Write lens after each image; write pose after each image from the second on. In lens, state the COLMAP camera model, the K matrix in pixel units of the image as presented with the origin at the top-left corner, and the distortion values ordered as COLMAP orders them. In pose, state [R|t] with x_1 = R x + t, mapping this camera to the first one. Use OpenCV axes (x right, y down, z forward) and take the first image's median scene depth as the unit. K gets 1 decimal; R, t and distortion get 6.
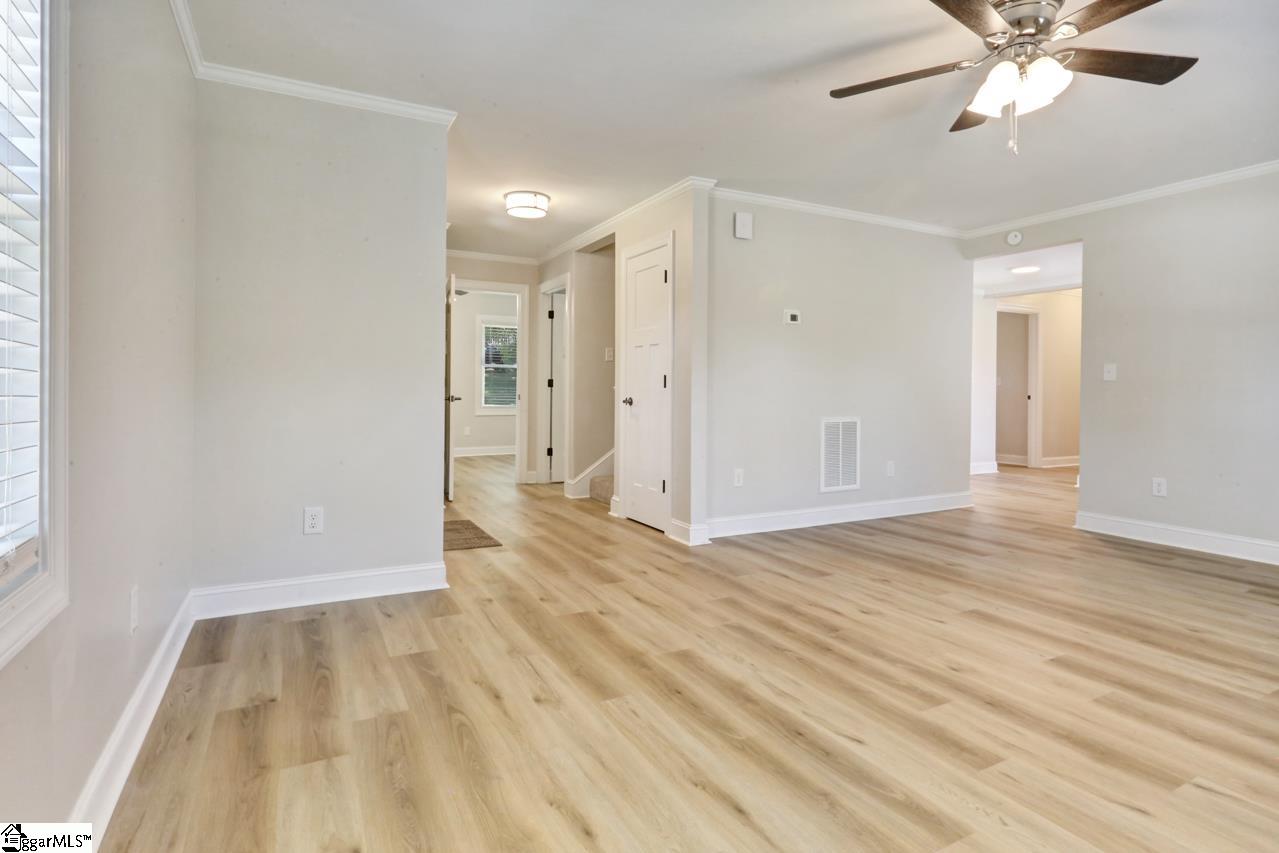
lens RADIAL K [[655.1, 0, 637.2], [0, 655.1, 391.5], [0, 0, 1]] dist [0.001005, 0.001121]
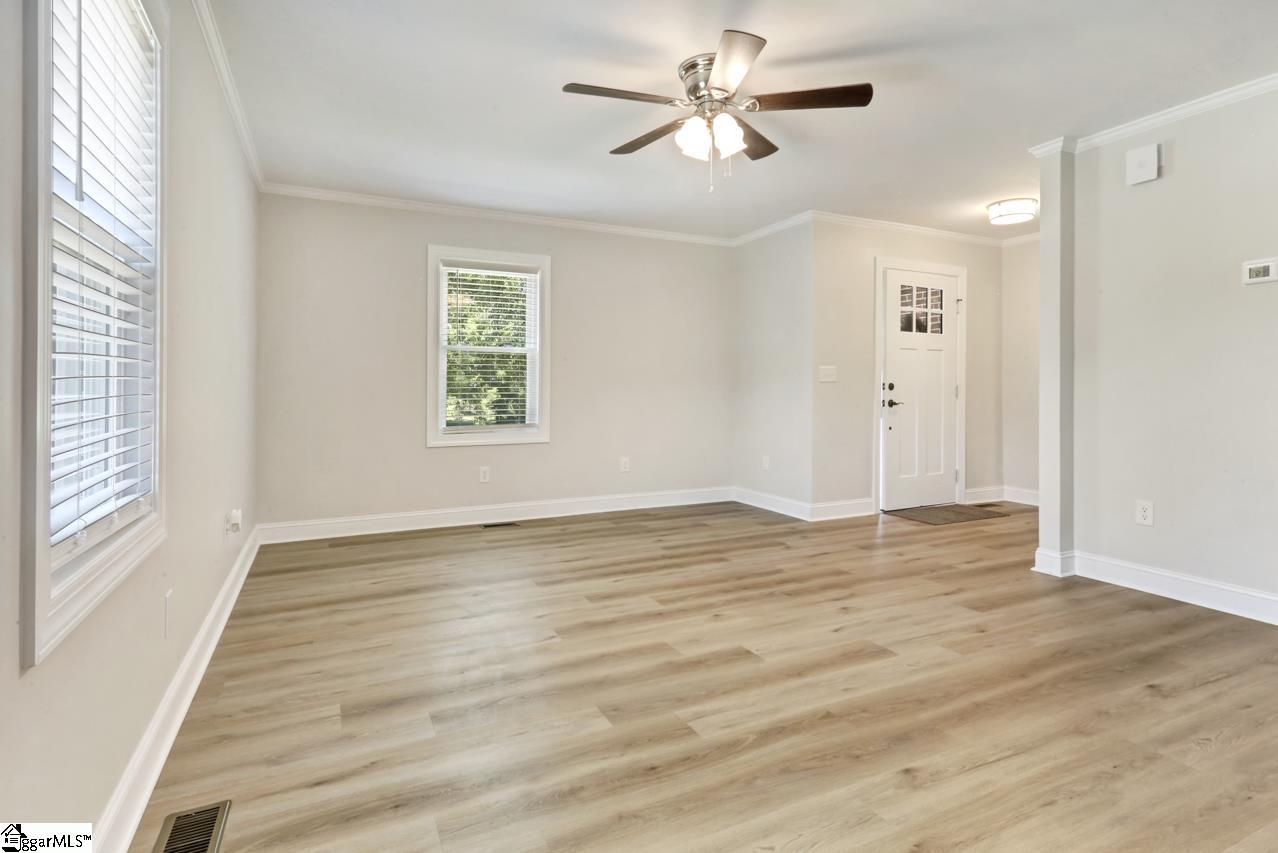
lens RADIAL K [[654.6, 0, 636.7], [0, 654.6, 391.5], [0, 0, 1]] dist [0.001005, 0.001121]
pose [[-0.032002, -0.001510, -0.999487, 1.662126], [0.000113, 0.999999, -0.001515, -0.002276], [0.999488, -0.000161, -0.032002, 0.846522]]
